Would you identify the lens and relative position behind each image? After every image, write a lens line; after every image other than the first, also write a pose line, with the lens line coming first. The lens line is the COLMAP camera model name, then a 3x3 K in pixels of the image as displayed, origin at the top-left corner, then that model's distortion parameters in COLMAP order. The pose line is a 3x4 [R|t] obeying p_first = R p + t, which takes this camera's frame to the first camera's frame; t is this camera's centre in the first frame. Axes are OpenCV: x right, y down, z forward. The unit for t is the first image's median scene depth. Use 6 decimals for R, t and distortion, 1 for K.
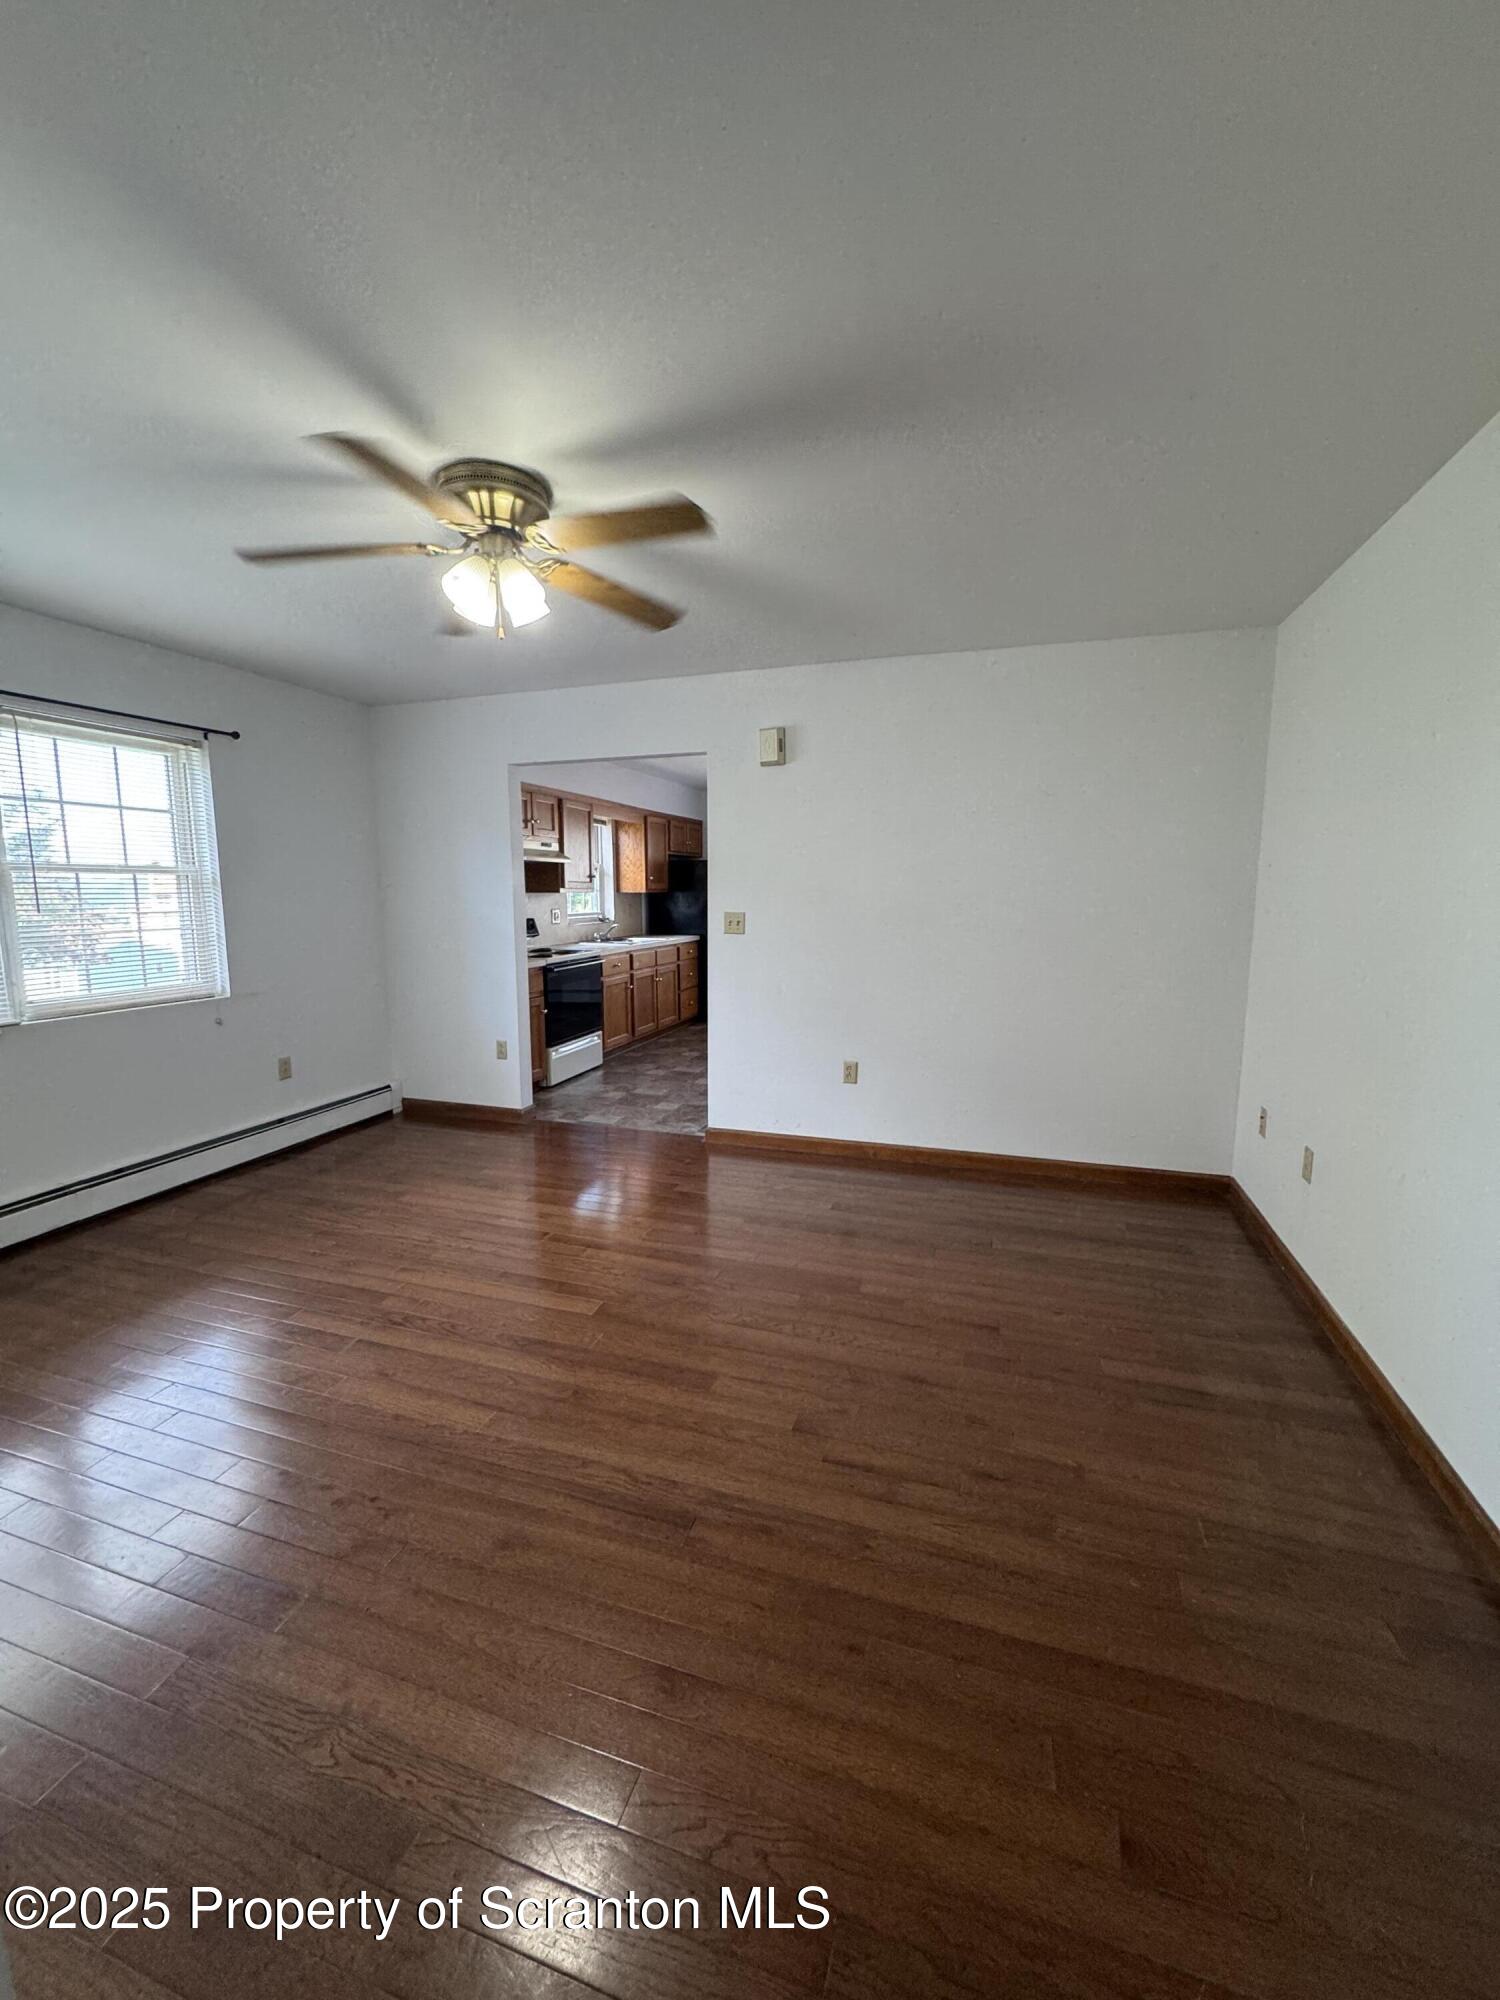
lens RADIAL K [[799.4, 0, 757.5], [0, 799.4, 993.0], [0, 0, 1]] dist [-0.003950, 0.001010]
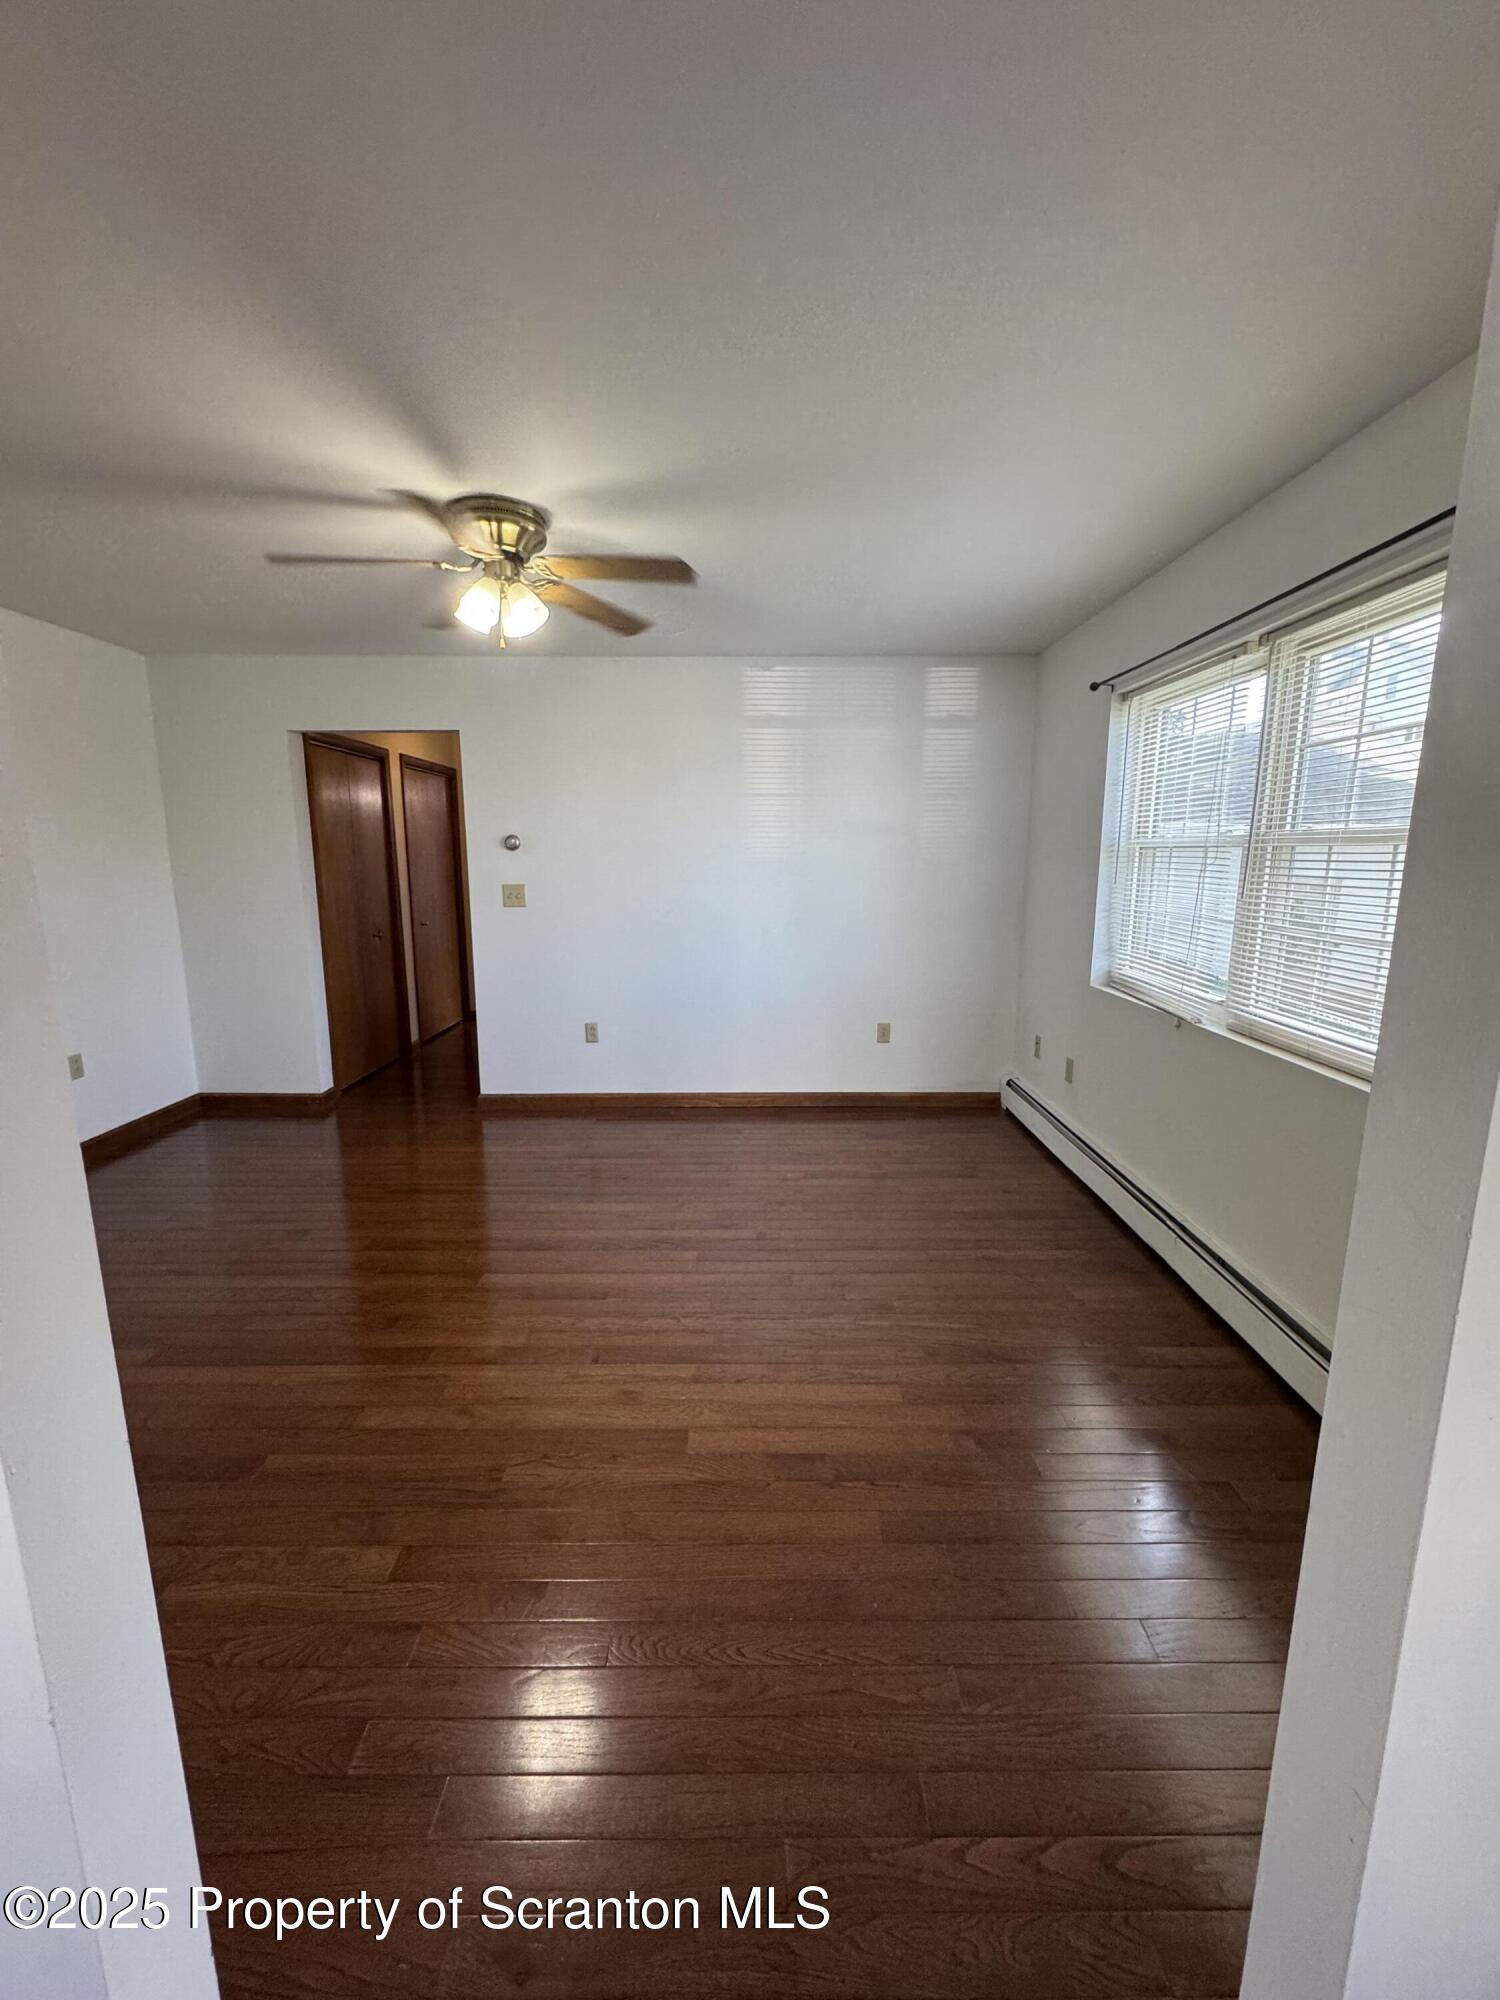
lens RADIAL K [[799.4, 0, 753.8], [0, 799.4, 999.9], [0, 0, 1]] dist [-0.003950, 0.001010]
pose [[-0.949967, 0.059067, -0.306713, -0.232393], [-0.037848, 0.952953, 0.300747, -0.256521], [0.310048, 0.297308, -0.903038, 1.850896]]
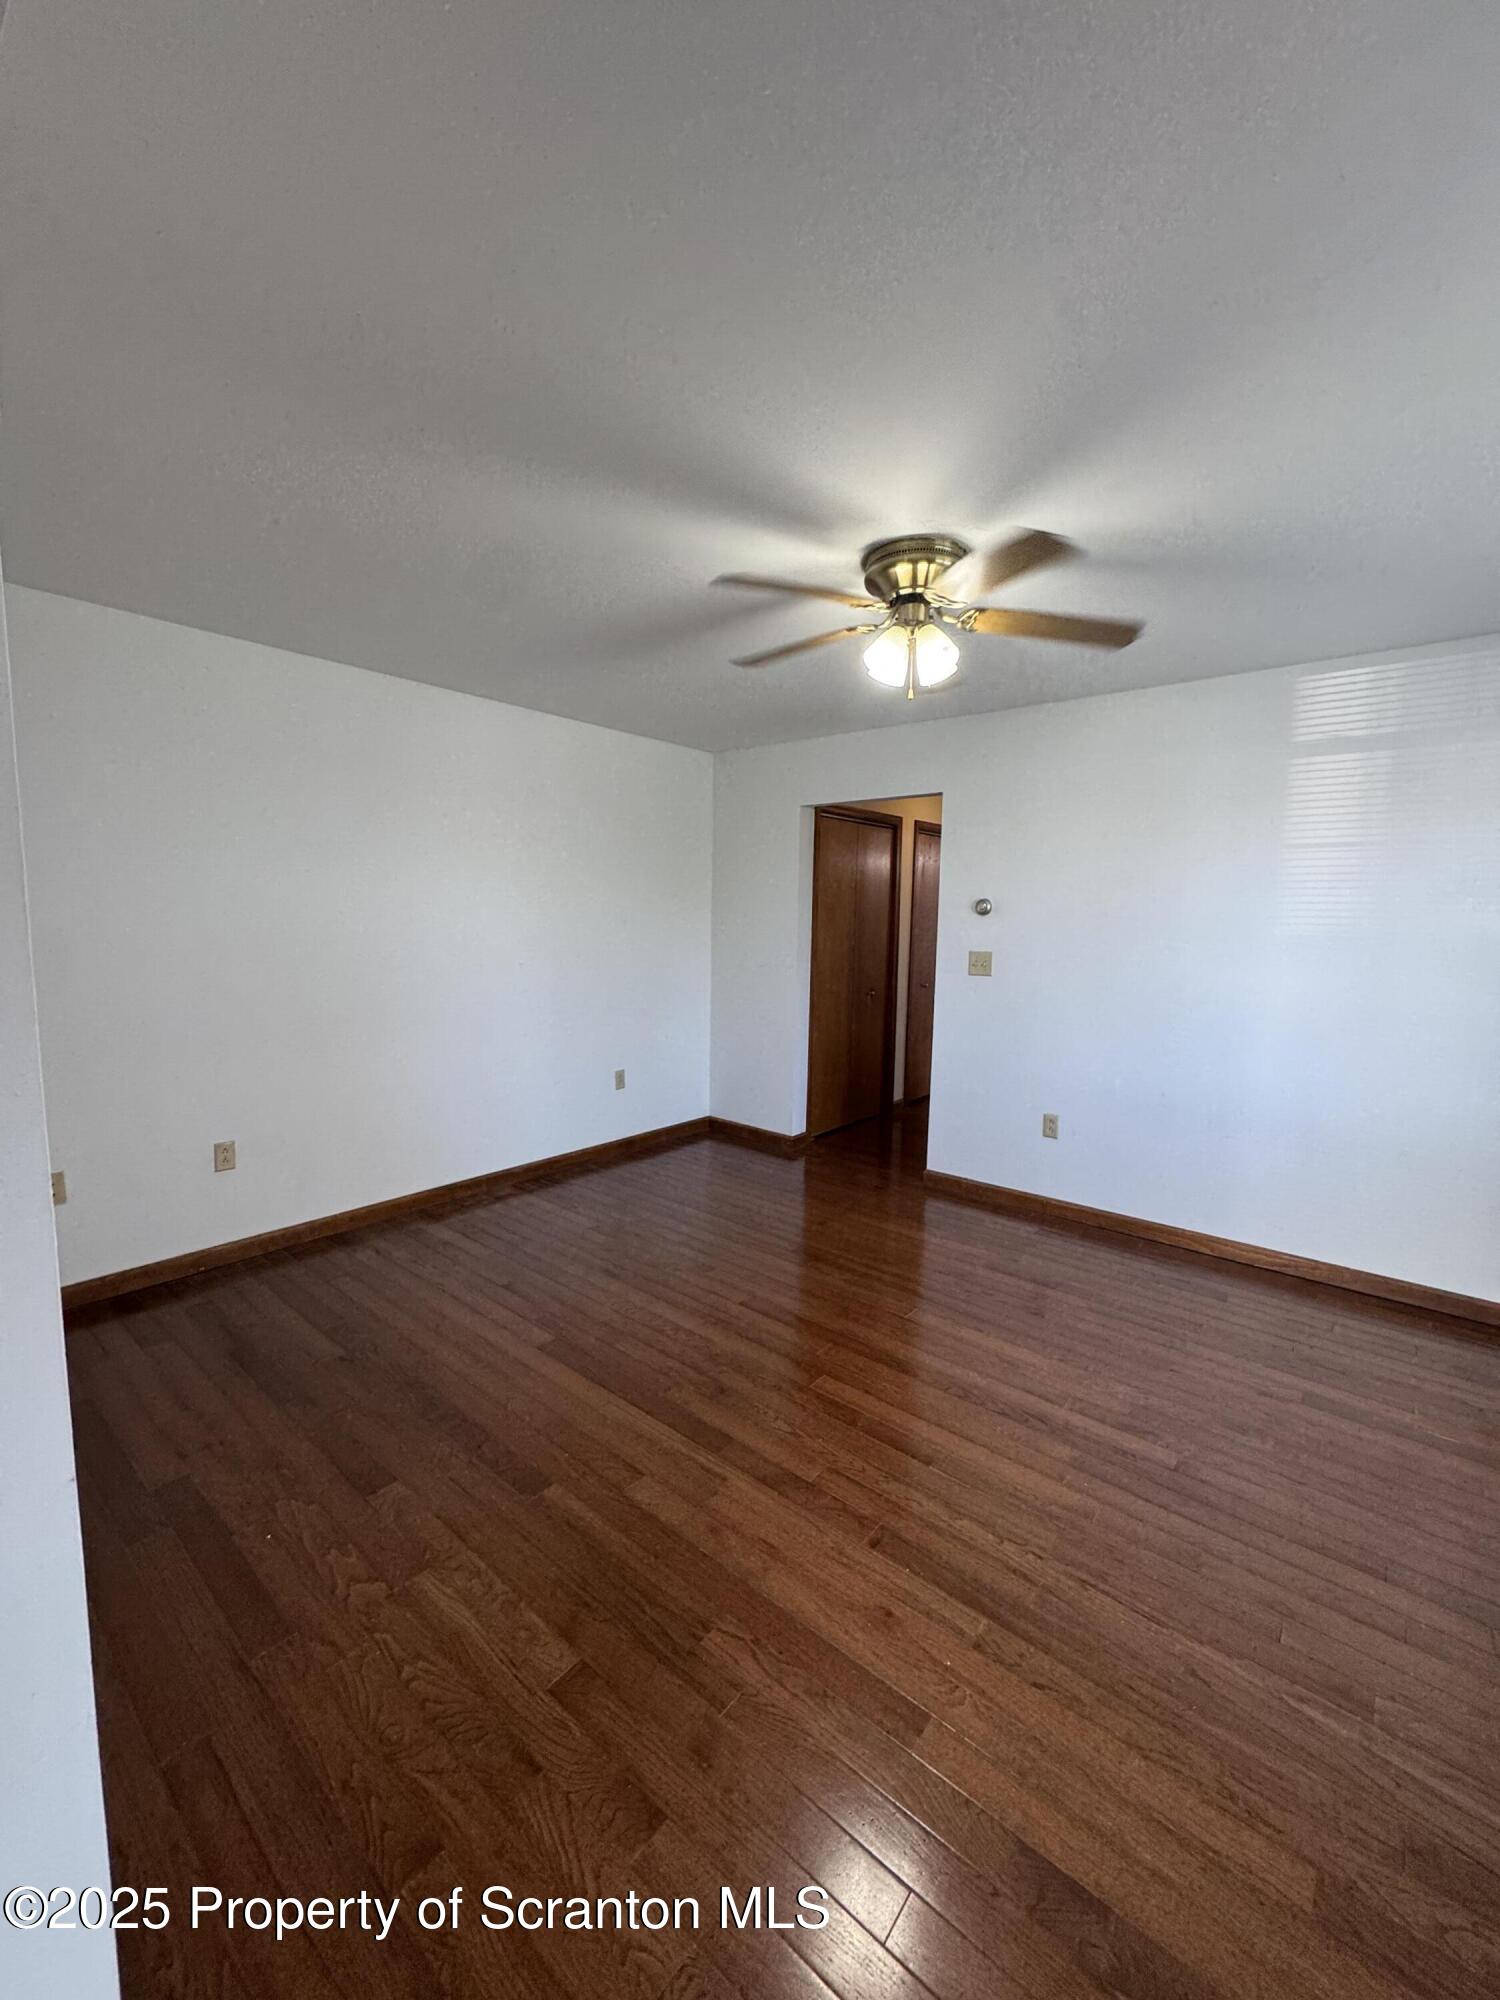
lens RADIAL K [[799.4, 0, 757.1], [0, 799.4, 994.8], [0, 0, 1]] dist [-0.003950, 0.001010]
pose [[-0.927828, -0.049913, 0.369653, -0.441008], [0.035576, 0.974648, 0.220899, -0.241409], [-0.371308, 0.218107, -0.902530, 1.700254]]
